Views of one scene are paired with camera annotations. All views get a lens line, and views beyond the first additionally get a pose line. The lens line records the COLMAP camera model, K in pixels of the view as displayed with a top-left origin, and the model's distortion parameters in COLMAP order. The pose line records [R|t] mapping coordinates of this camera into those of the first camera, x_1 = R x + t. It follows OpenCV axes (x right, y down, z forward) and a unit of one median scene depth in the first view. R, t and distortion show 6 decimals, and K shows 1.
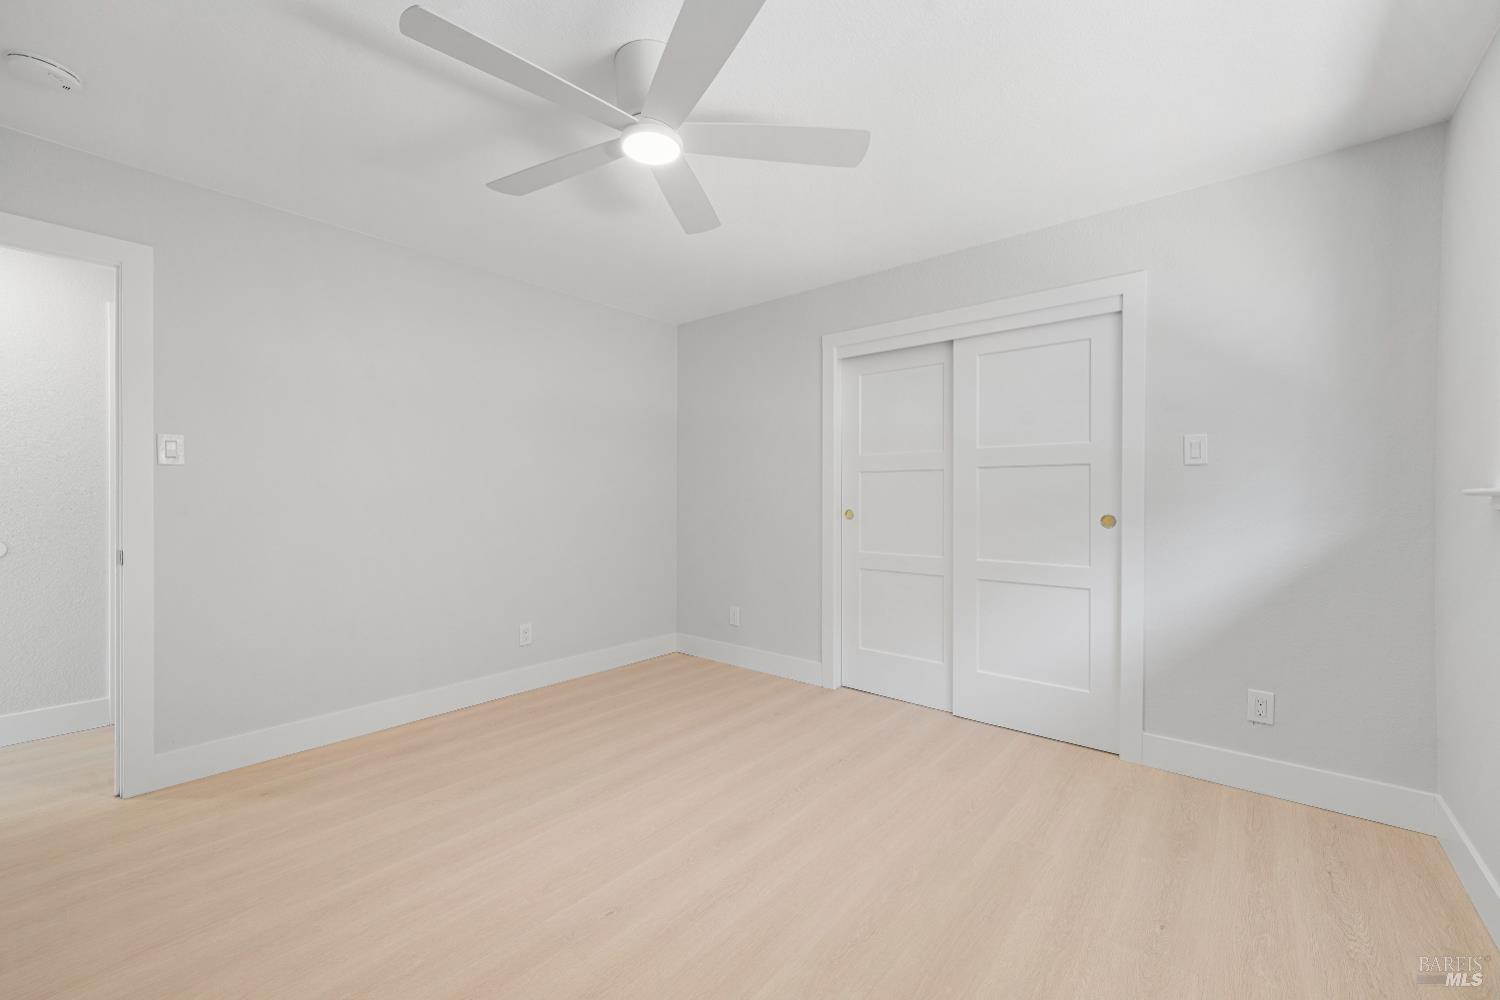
lens RADIAL K [[606.3, 0, 754.6], [0, 606.3, 496.2], [0, 0, 1]] dist [0.000133, 0.000142]
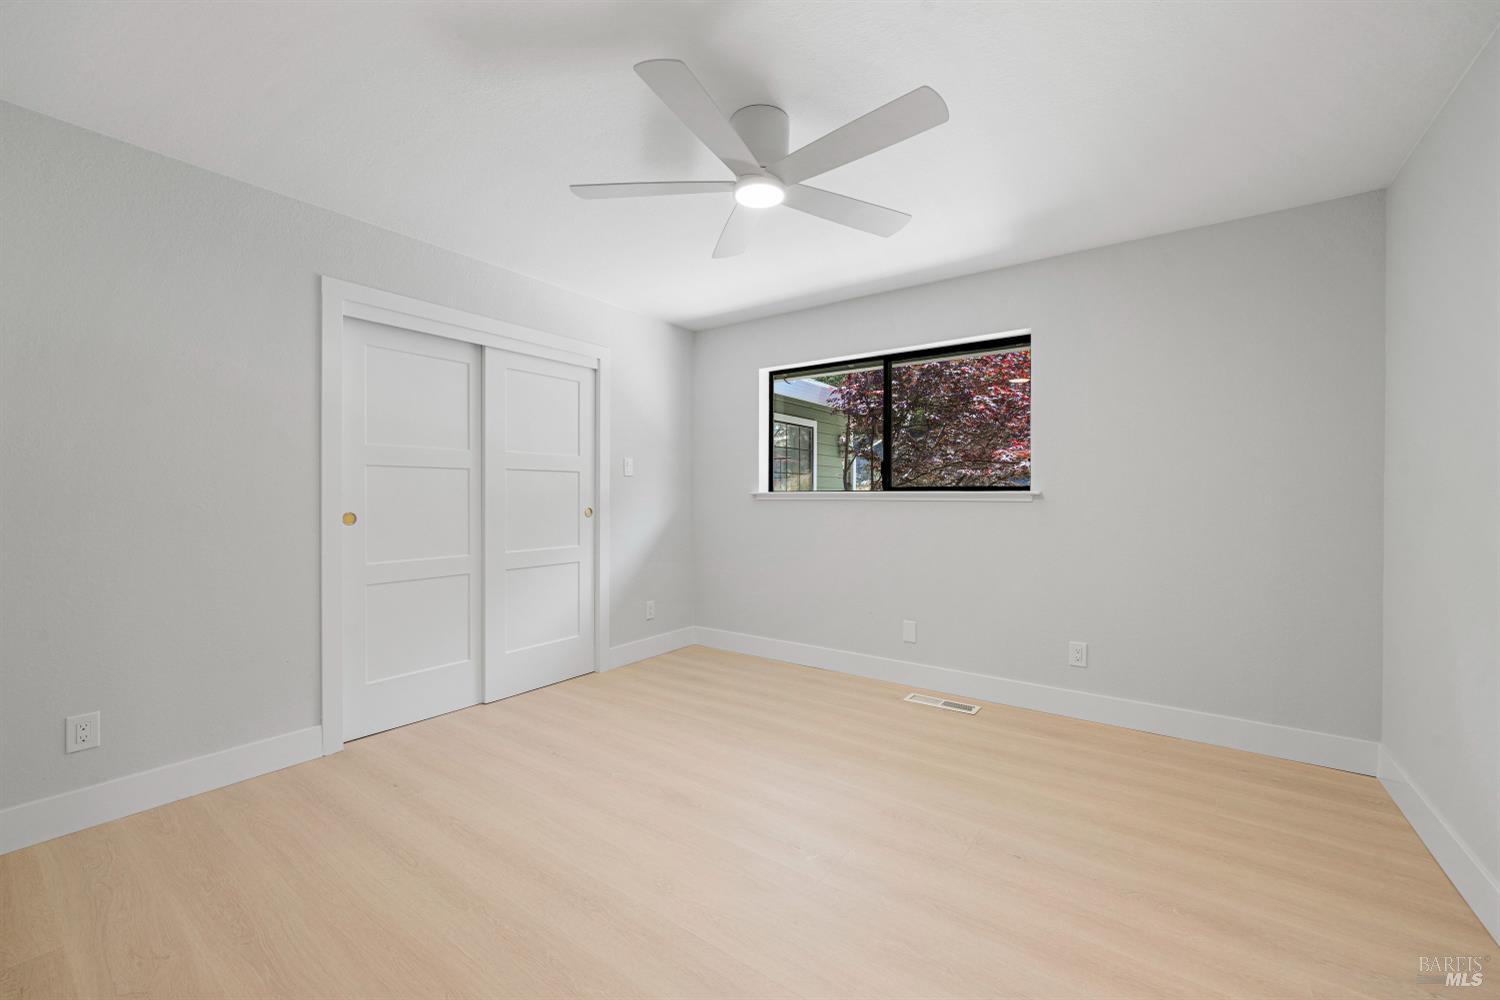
lens RADIAL K [[606.3, 0, 755.3], [0, 606.3, 498.5], [0, 0, 1]] dist [0.000133, 0.000142]
pose [[-0.084005, -0.010013, 0.996415, -0.749764], [-0.003248, 0.999947, 0.009774, -0.006404], [-0.996460, -0.002415, -0.084033, 0.618670]]
